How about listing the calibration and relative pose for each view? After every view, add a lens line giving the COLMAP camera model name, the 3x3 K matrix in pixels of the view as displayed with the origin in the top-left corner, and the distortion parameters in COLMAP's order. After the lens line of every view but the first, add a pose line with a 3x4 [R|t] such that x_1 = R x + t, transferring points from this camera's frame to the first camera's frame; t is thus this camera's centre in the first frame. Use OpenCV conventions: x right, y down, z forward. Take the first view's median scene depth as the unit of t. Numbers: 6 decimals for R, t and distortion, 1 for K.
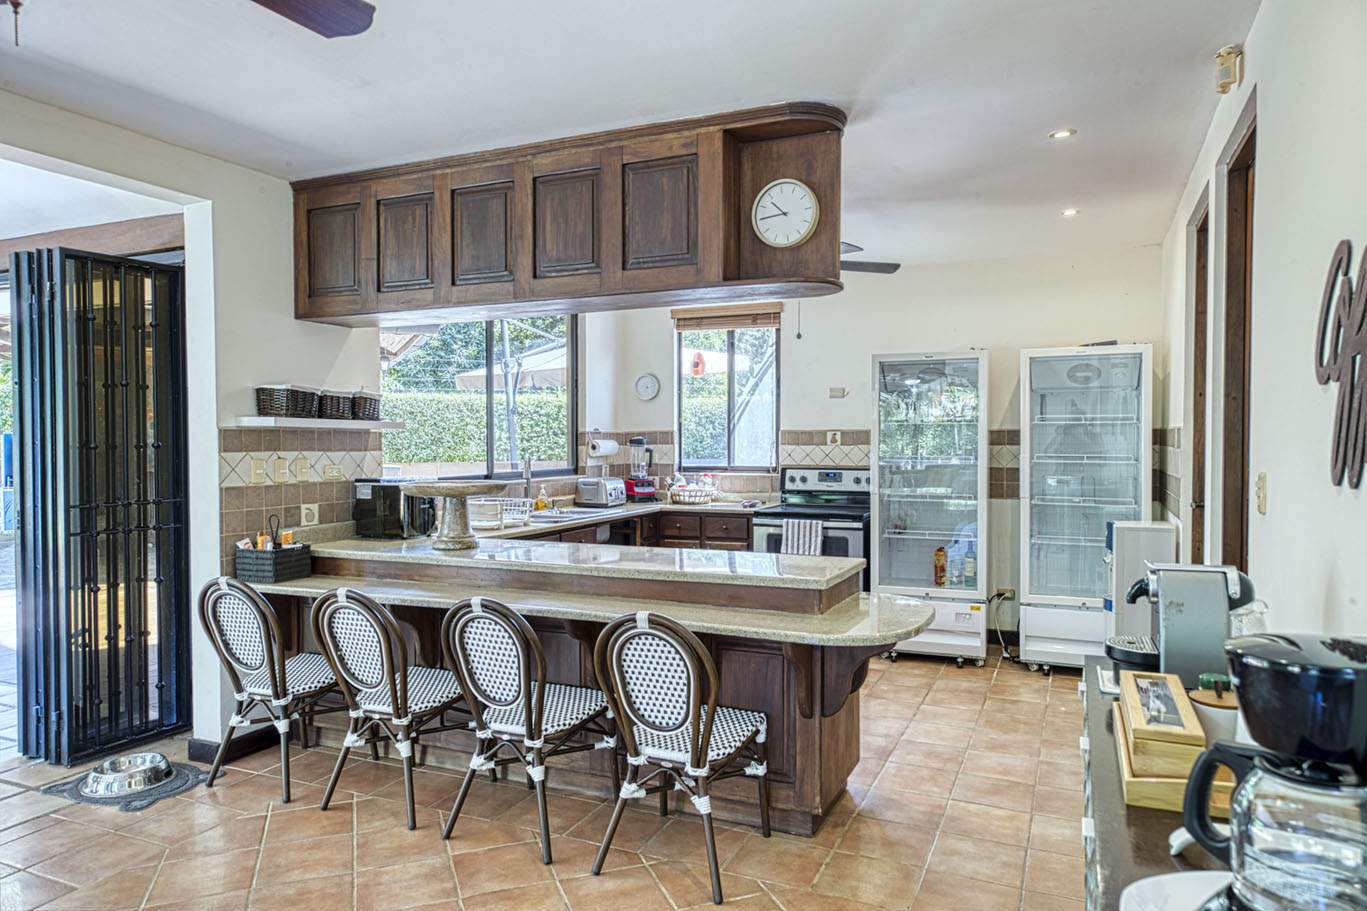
lens RADIAL K [[881.1, 0, 683.3], [0, 881.1, 458.4], [0, 0, 1]] dist [0.017778, -0.002726]
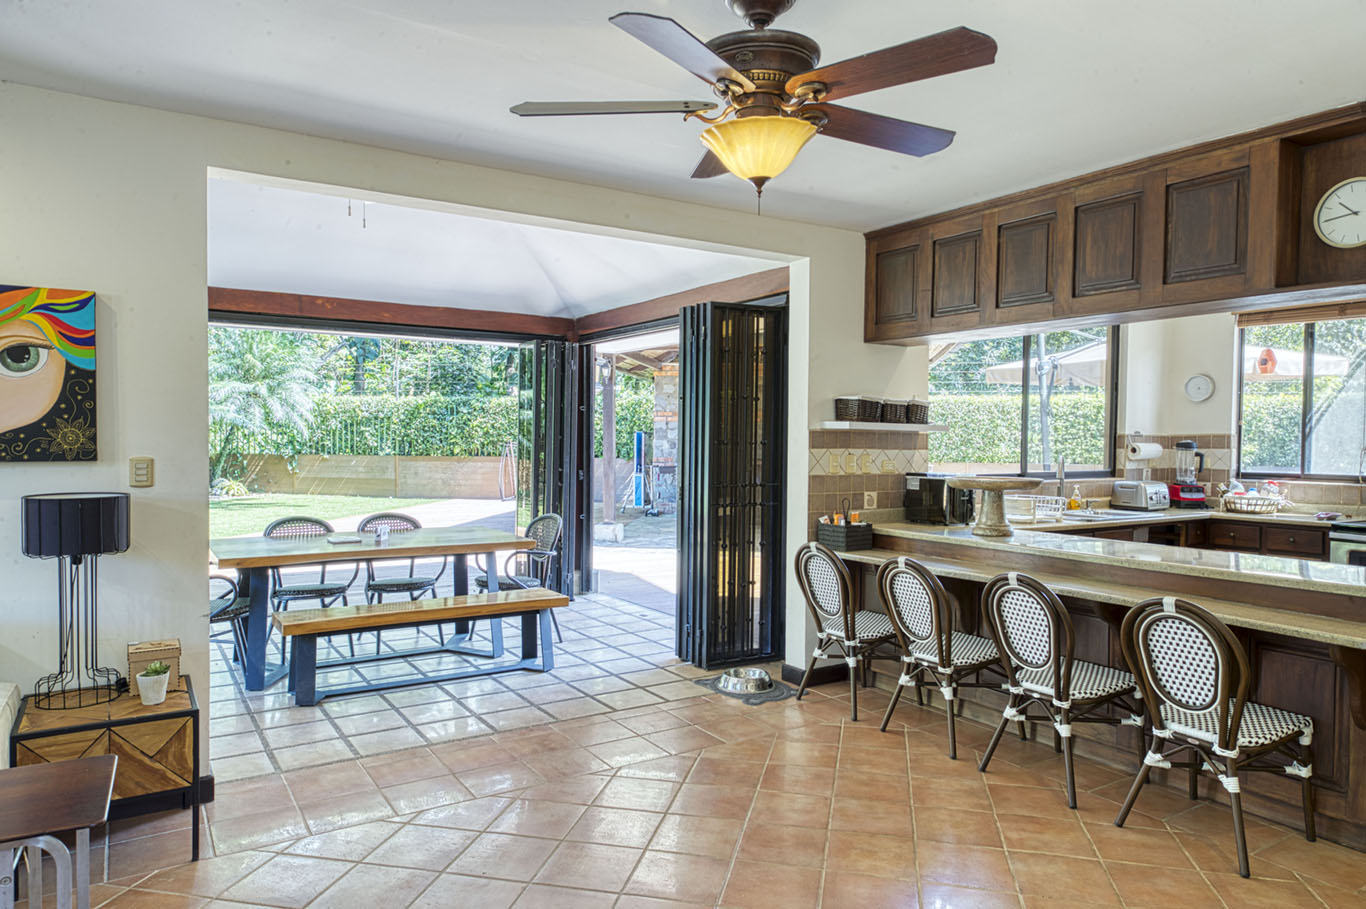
lens RADIAL K [[880.4, 0, 679.6], [0, 880.4, 460.4], [0, 0, 1]] dist [0.017778, -0.002726]
pose [[0.834740, 0.024682, -0.550091, 0.034545], [-0.023893, 0.999678, 0.008597, 0.004143], [0.550126, 0.005967, 0.835060, -0.199844]]
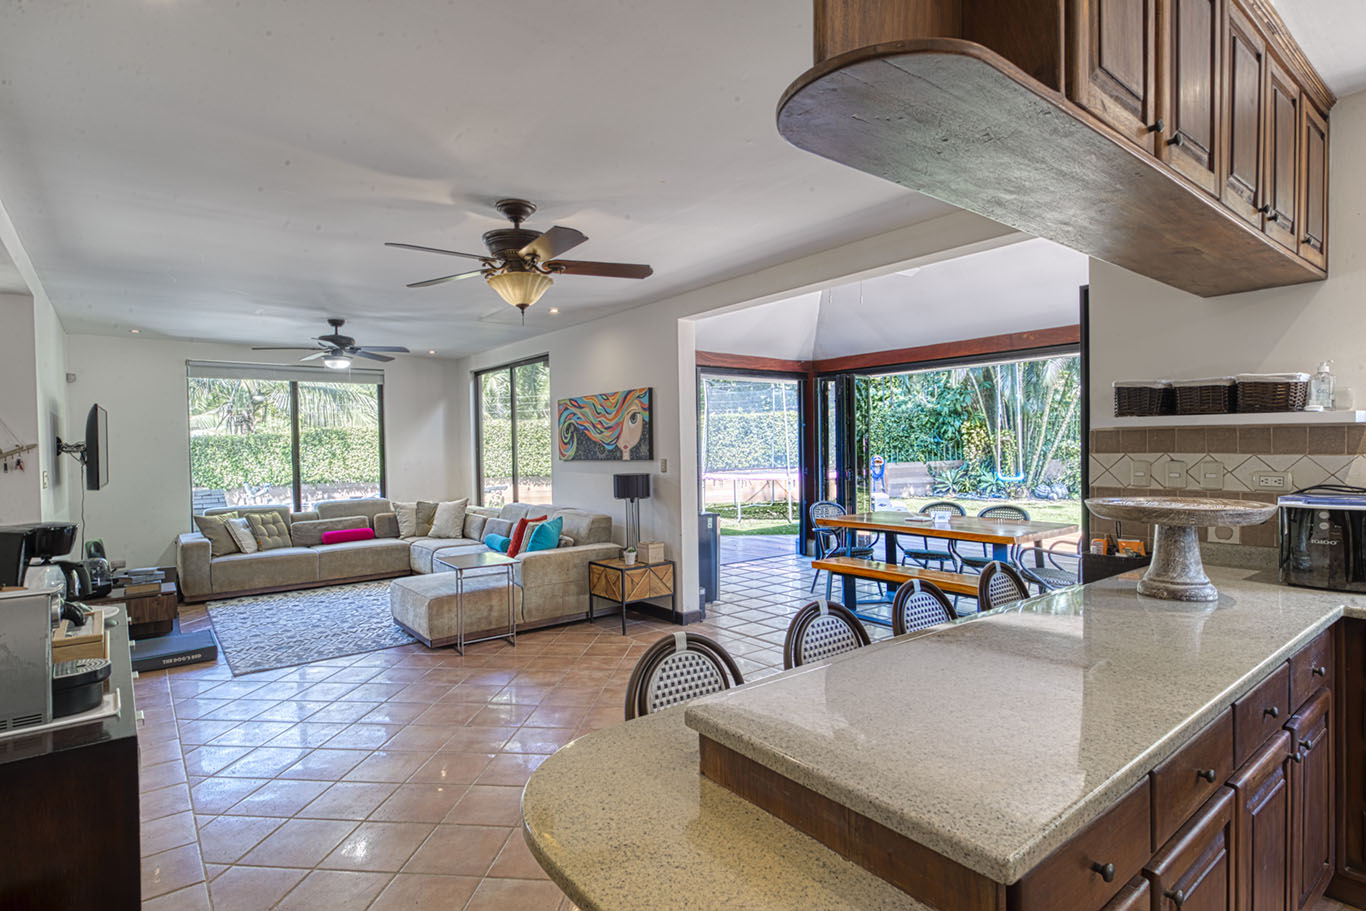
lens RADIAL K [[698.9, 0, 684.0], [0, 698.9, 457.0], [0, 0, 1]] dist [0.002033, 0.000156]
pose [[-0.463725, 0.023819, -0.885659, 0.444859], [-0.002887, 0.999593, 0.028394, -0.024988], [0.885974, 0.015724, -0.463468, 0.983617]]
